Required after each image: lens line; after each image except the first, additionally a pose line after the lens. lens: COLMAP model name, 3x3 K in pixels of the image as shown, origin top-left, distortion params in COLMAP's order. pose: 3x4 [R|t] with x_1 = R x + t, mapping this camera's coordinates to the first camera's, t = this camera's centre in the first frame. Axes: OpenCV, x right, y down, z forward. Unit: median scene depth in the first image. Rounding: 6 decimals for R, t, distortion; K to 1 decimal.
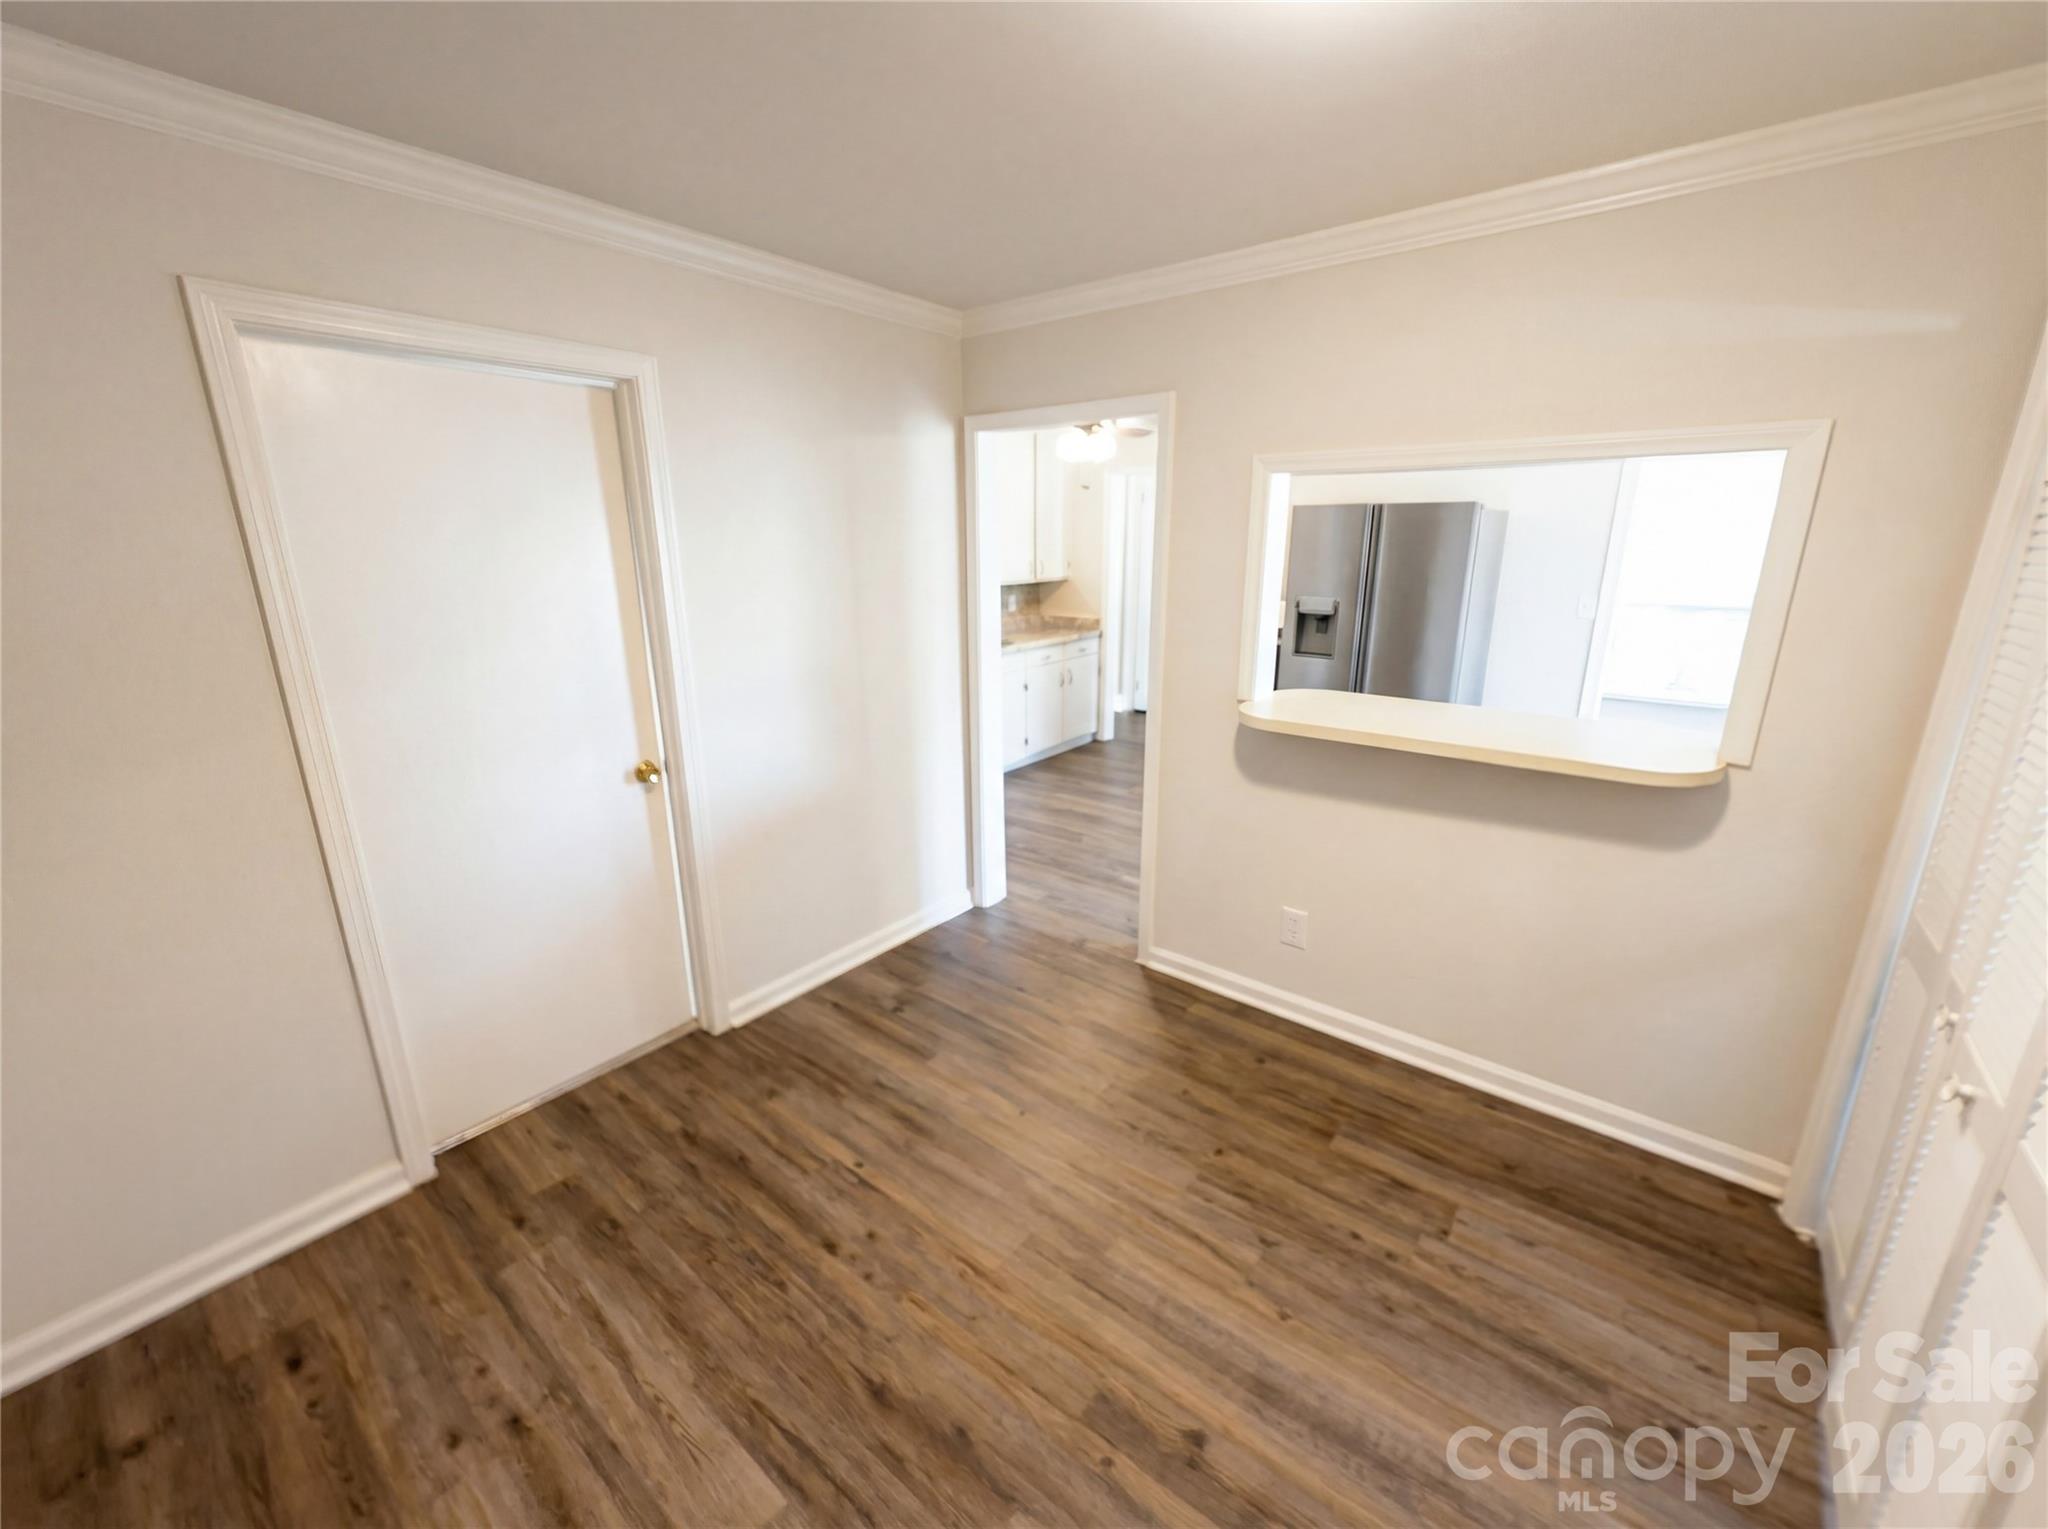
lens RADIAL K [[825.9, 0, 1024.6], [0, 825.9, 763.9], [0, 0, 1]] dist [0.001320, -0.000757]
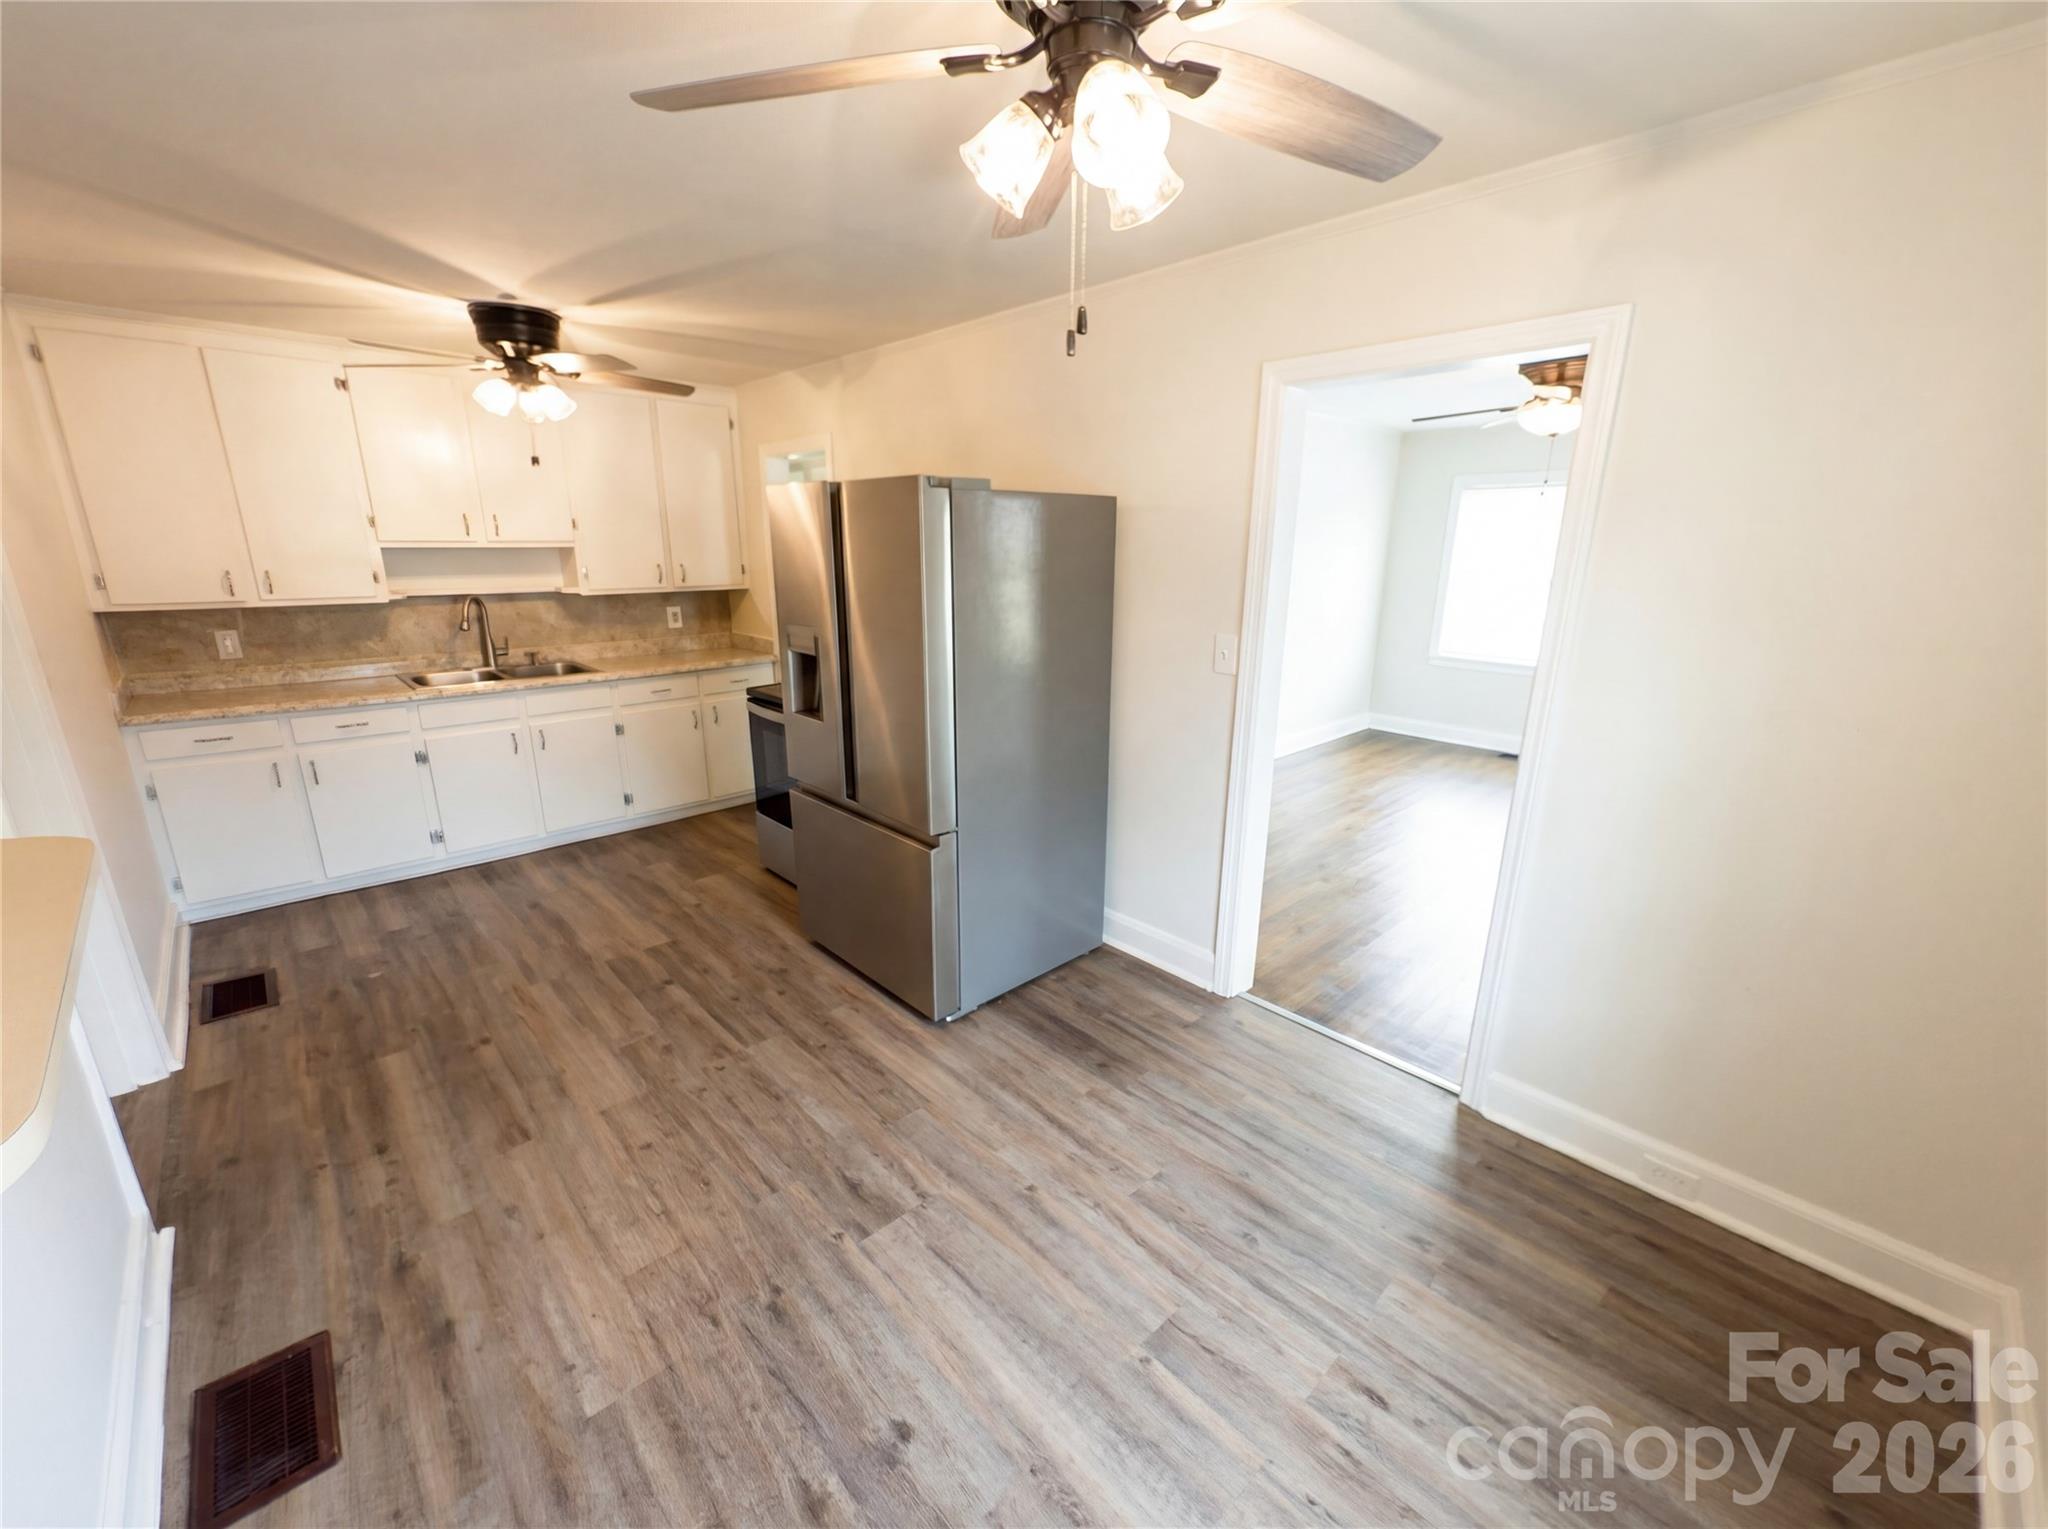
lens RADIAL K [[825.9, 0, 1022.7], [0, 825.9, 765.4], [0, 0, 1]] dist [0.001320, -0.000757]
pose [[0.988078, 0.053664, -0.144297, 0.439835], [-0.053467, 0.998556, 0.005247, -0.076020], [0.144370, 0.002531, 0.989521, 0.270383]]
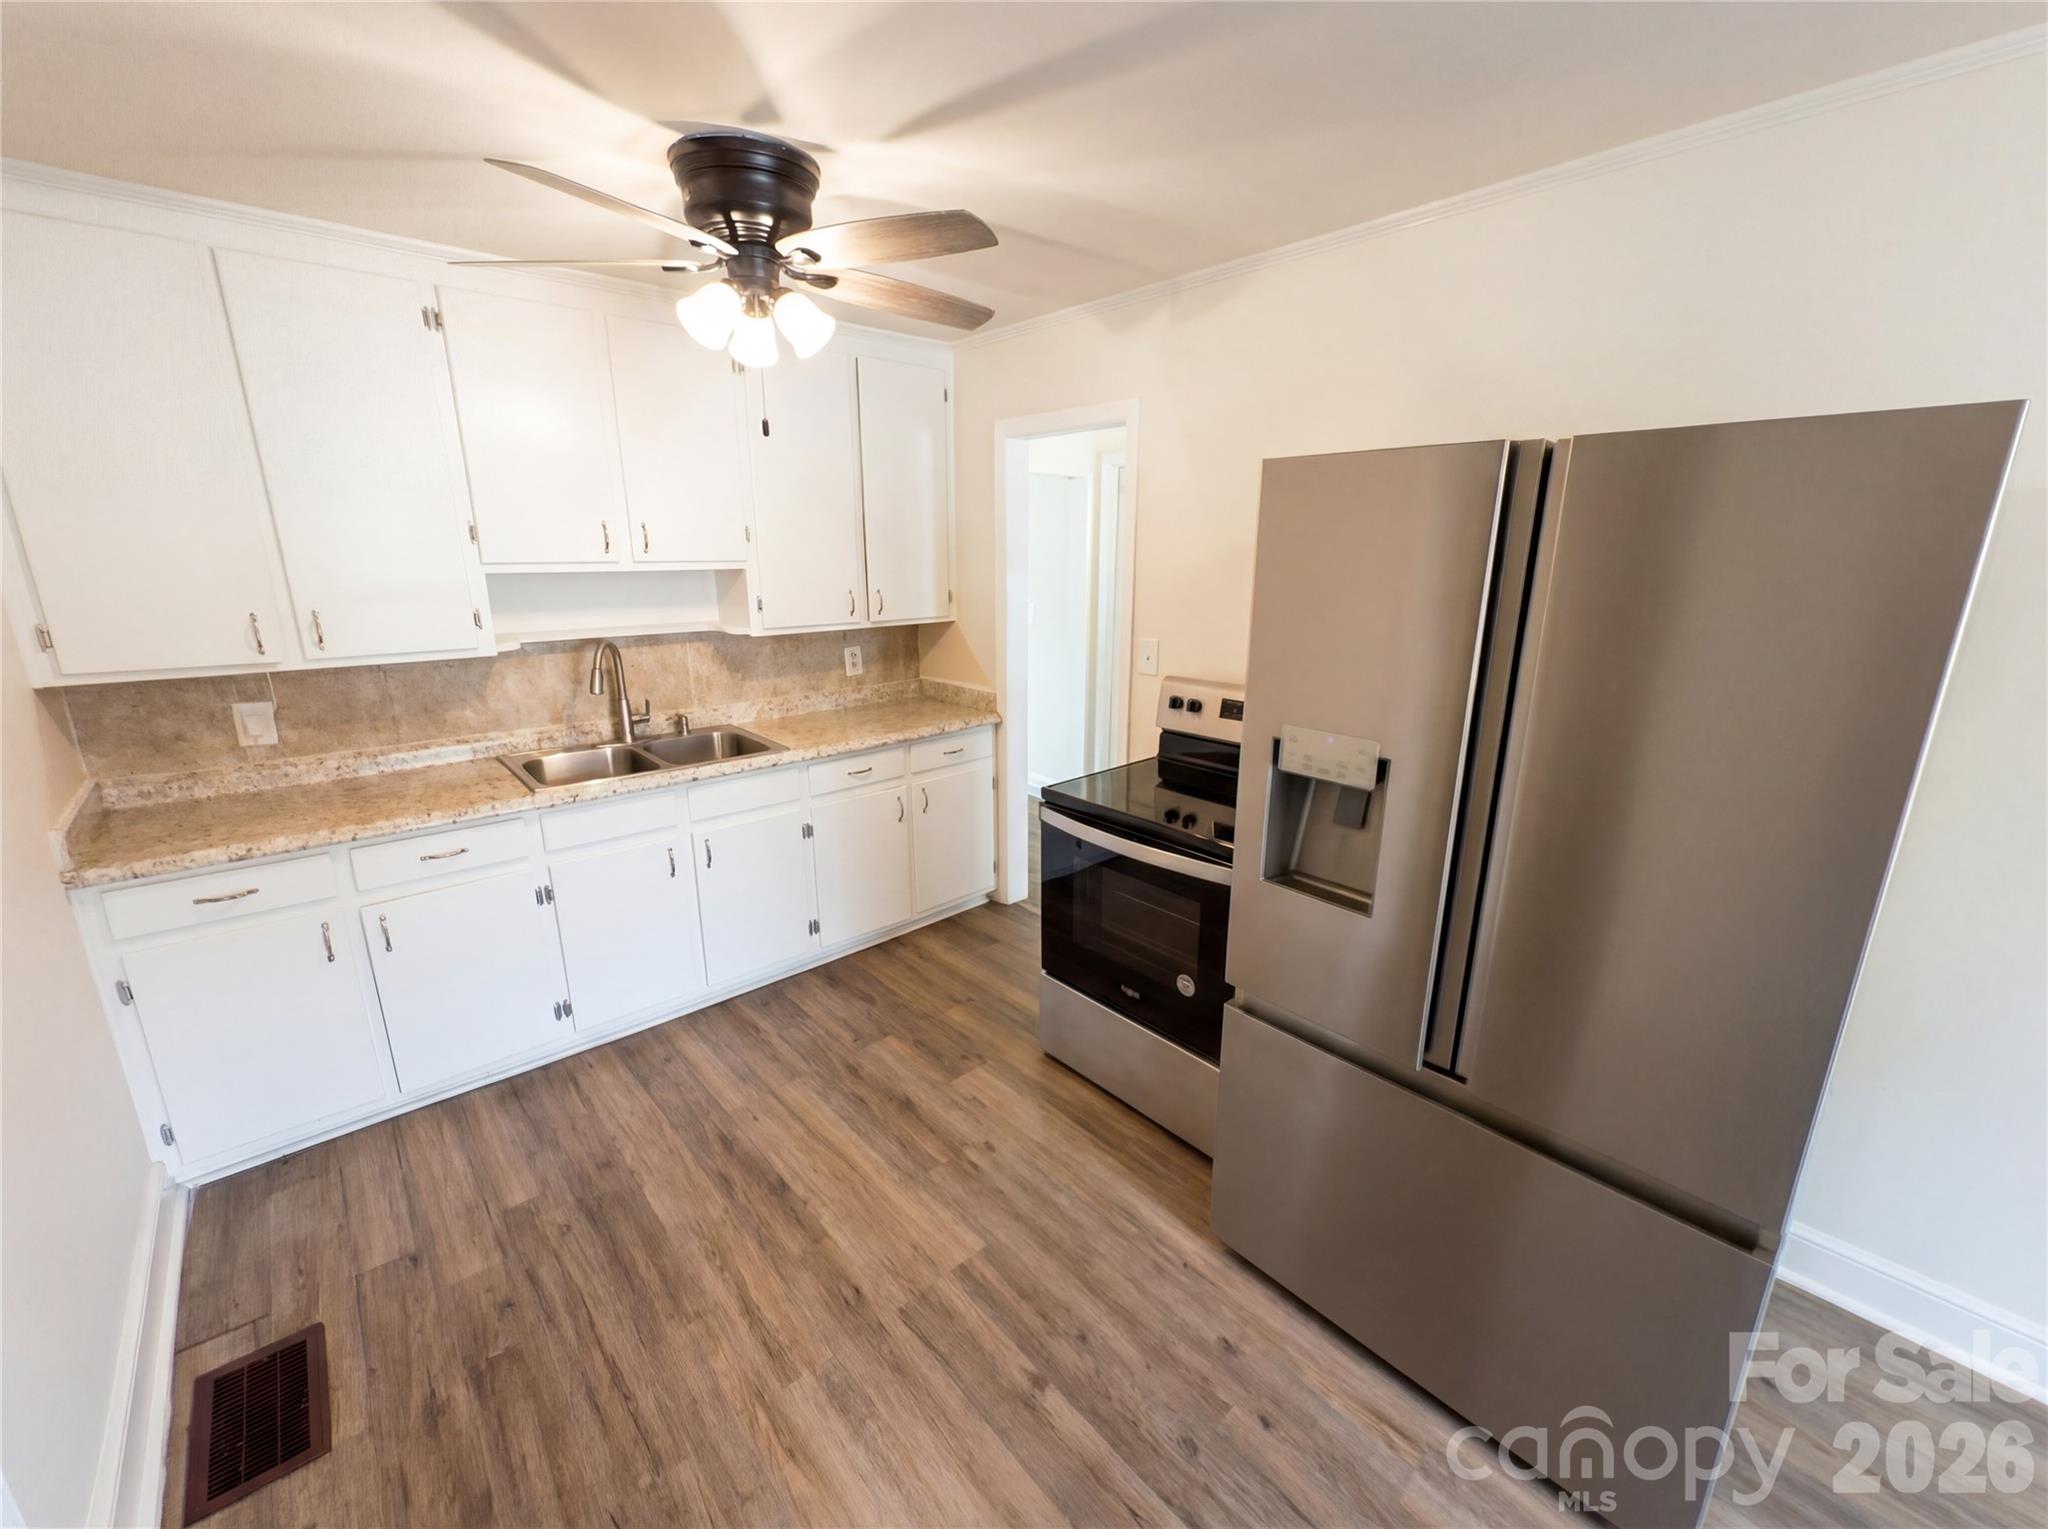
lens RADIAL K [[825.9, 0, 1019.9], [0, 825.9, 764.7], [0, 0, 1]] dist [0.001320, -0.000757]
pose [[0.983474, 0.053339, -0.173014, 0.204092], [-0.054650, 0.998502, -0.002824, -0.128565], [0.172605, 0.012232, 0.984915, 0.457048]]
